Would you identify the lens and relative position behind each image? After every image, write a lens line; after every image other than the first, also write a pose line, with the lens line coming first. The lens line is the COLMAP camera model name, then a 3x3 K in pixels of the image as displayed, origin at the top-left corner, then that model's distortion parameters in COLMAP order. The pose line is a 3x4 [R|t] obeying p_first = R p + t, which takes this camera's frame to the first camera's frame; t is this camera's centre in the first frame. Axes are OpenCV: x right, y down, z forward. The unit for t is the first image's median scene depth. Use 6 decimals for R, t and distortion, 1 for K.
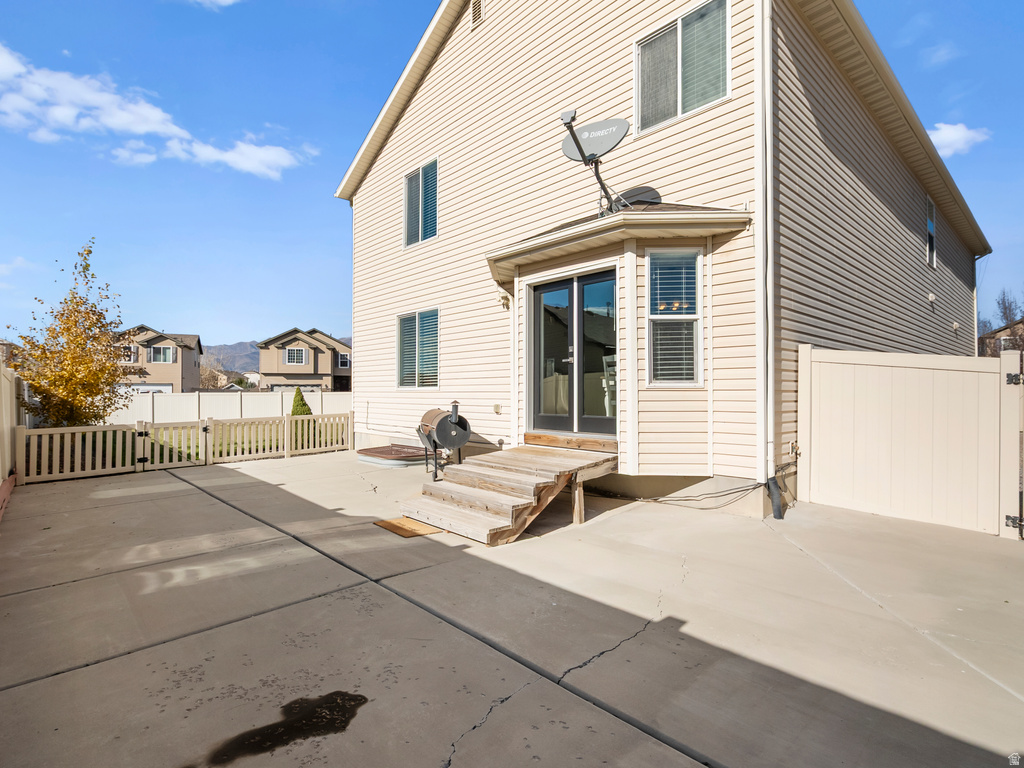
lens RADIAL K [[524.2, 0, 510.1], [0, 524.2, 384.7], [0, 0, 1]] dist [-0.000403, 0.000451]
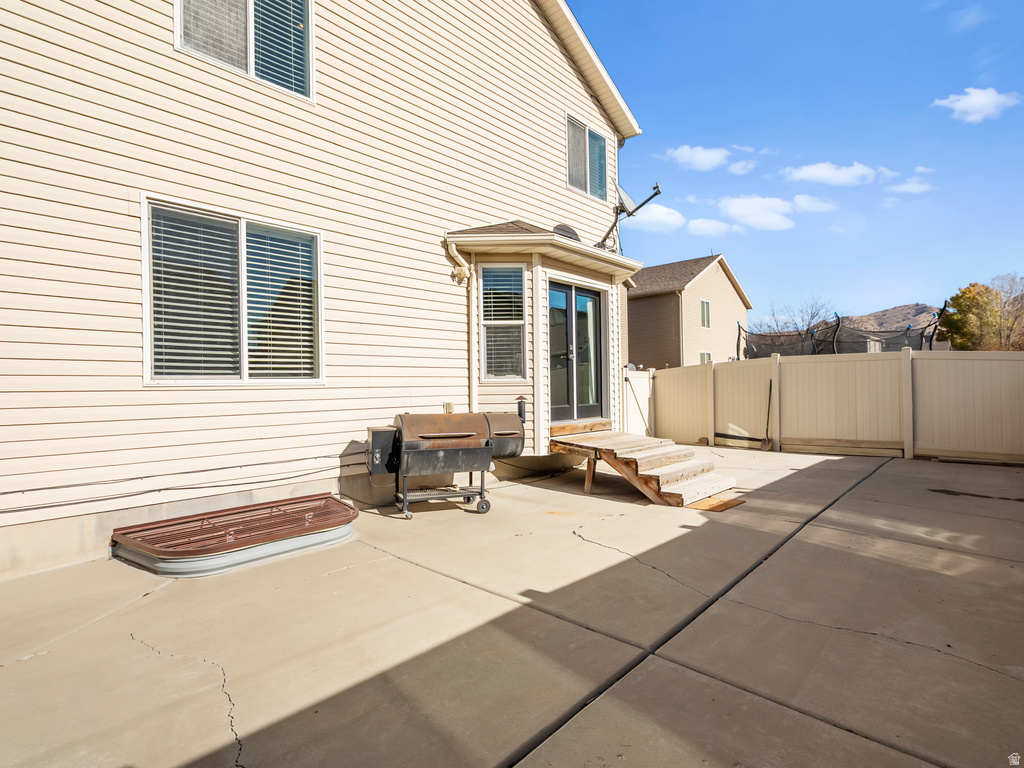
lens RADIAL K [[524.2, 0, 522.0], [0, 524.2, 387.9], [0, 0, 1]] dist [-0.000403, 0.000451]
pose [[-0.089749, 0.001087, 0.995964, -0.997754], [0.002126, 0.999997, -0.000900, 0.020537], [-0.995962, 0.002036, -0.089751, 1.189602]]
